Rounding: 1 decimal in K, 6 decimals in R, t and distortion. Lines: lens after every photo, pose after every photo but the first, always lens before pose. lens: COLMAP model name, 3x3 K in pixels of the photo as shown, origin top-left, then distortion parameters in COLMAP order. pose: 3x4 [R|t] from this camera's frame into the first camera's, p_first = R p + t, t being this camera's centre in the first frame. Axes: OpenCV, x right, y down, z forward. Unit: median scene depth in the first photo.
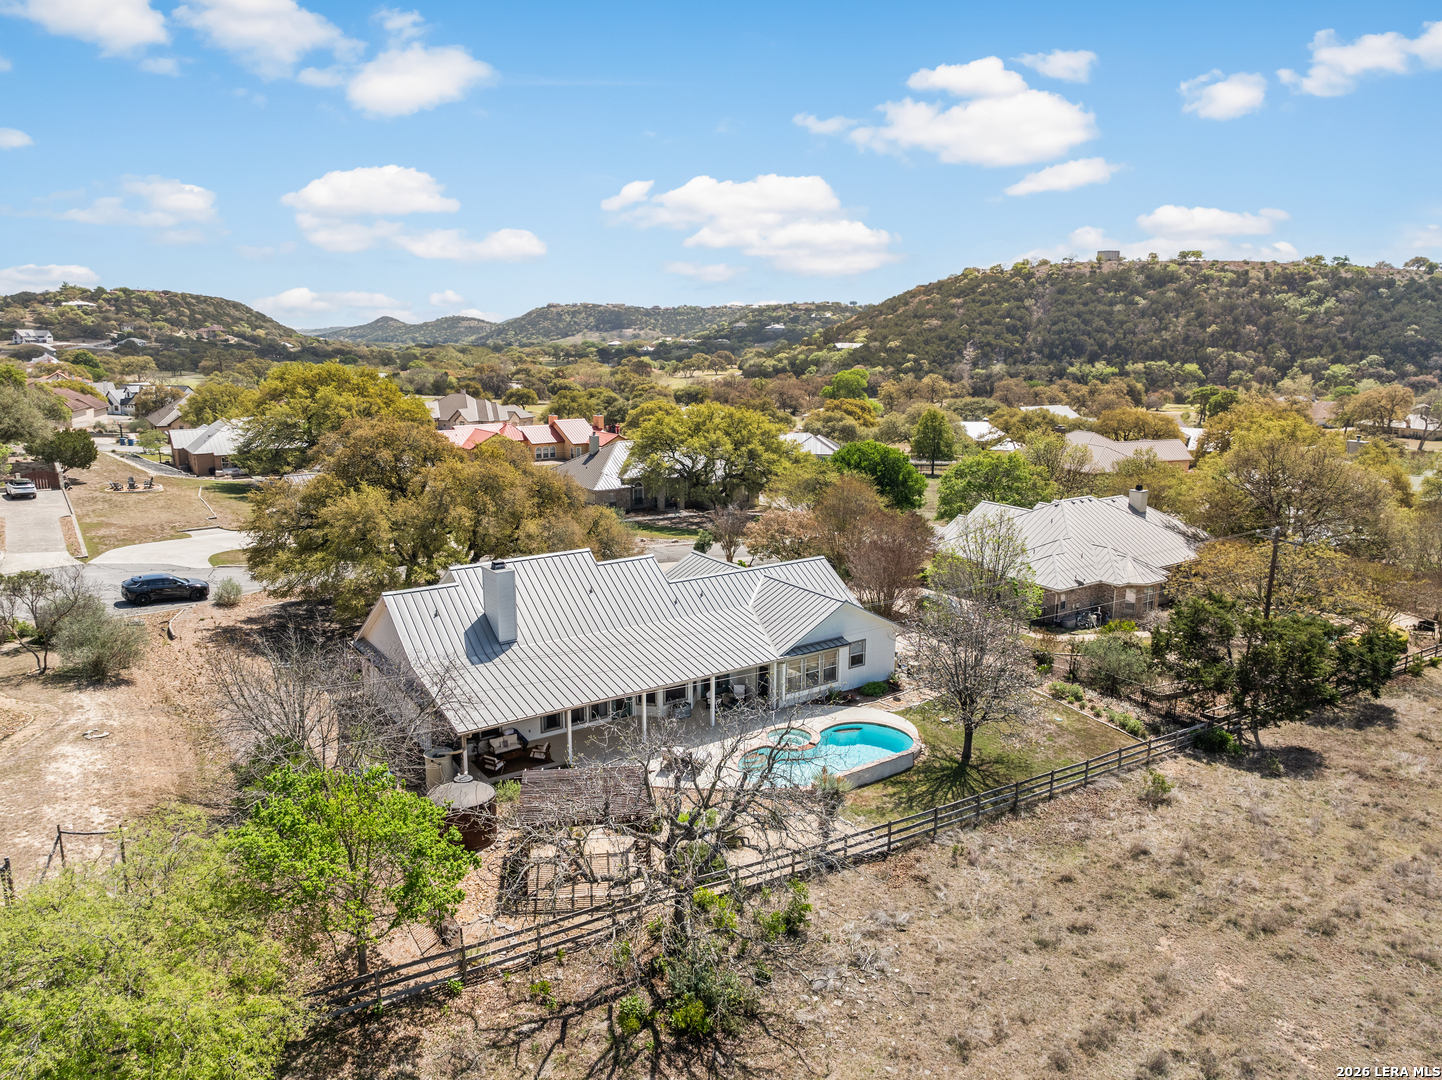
lens RADIAL K [[1060.4, 0, 721.0], [0, 1060.4, 540.0], [0, 0, 1]] dist [-0.059848, 0.036422]
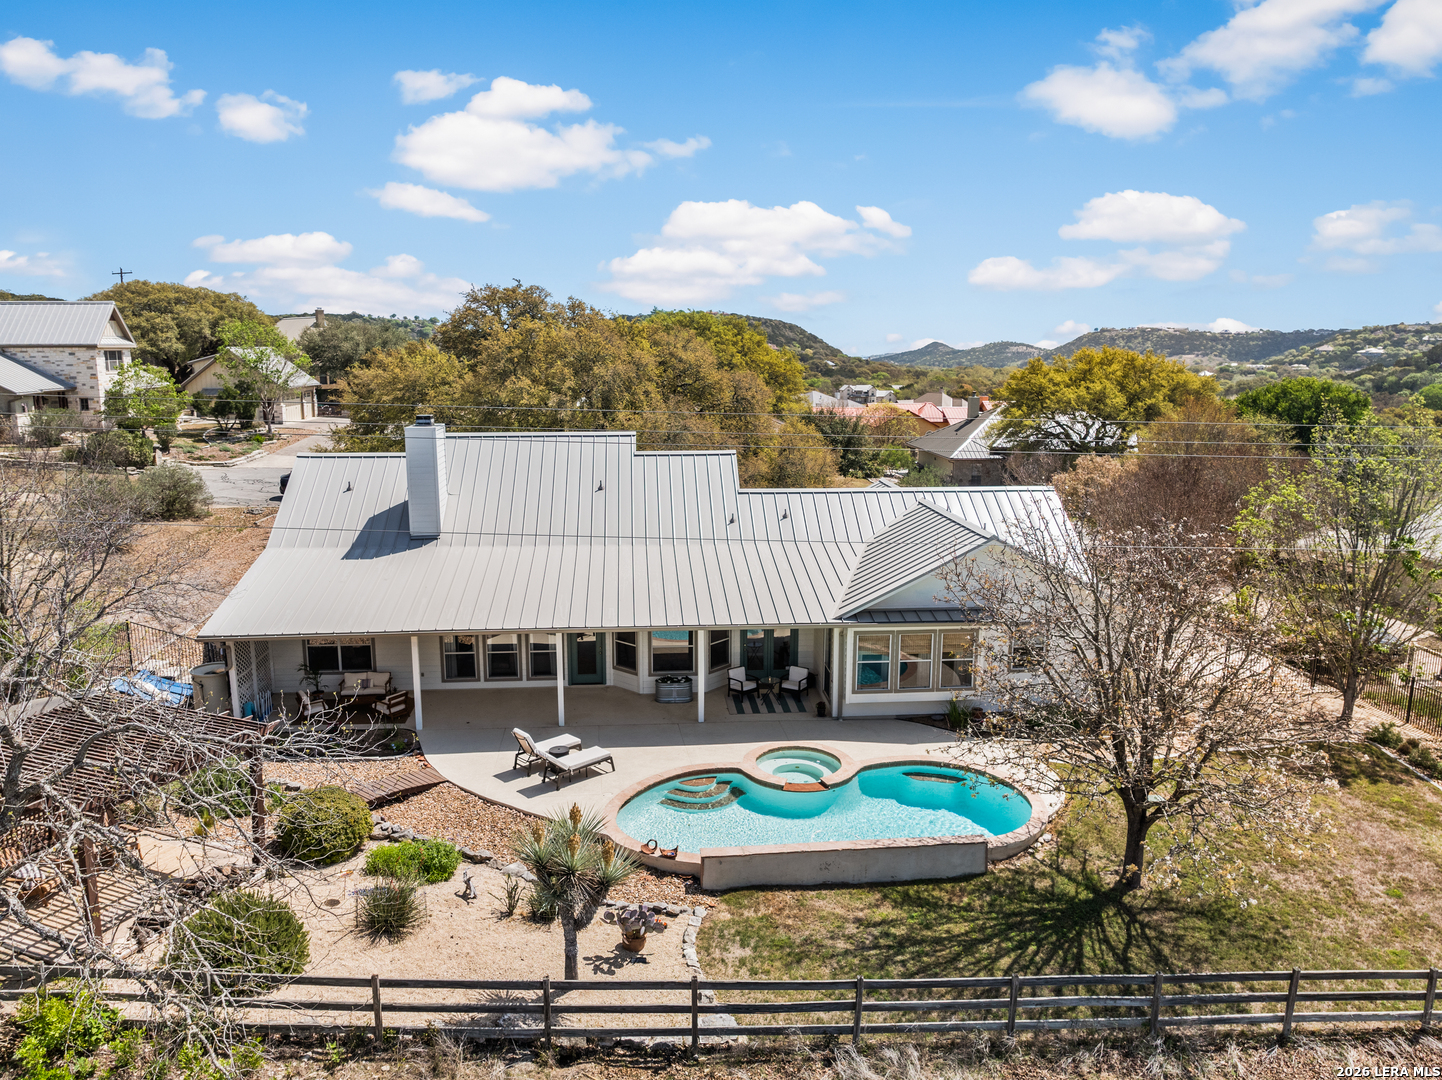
lens RADIAL K [[1060.4, 0, 721.0], [0, 1060.4, 540.0], [0, 0, 1]] dist [-0.059848, 0.036422]
pose [[0.867094, 0.087738, -0.490357, 0.122135], [-0.104551, 0.994495, -0.006936, 0.036747], [0.487049, 0.057281, 0.871494, 0.228343]]
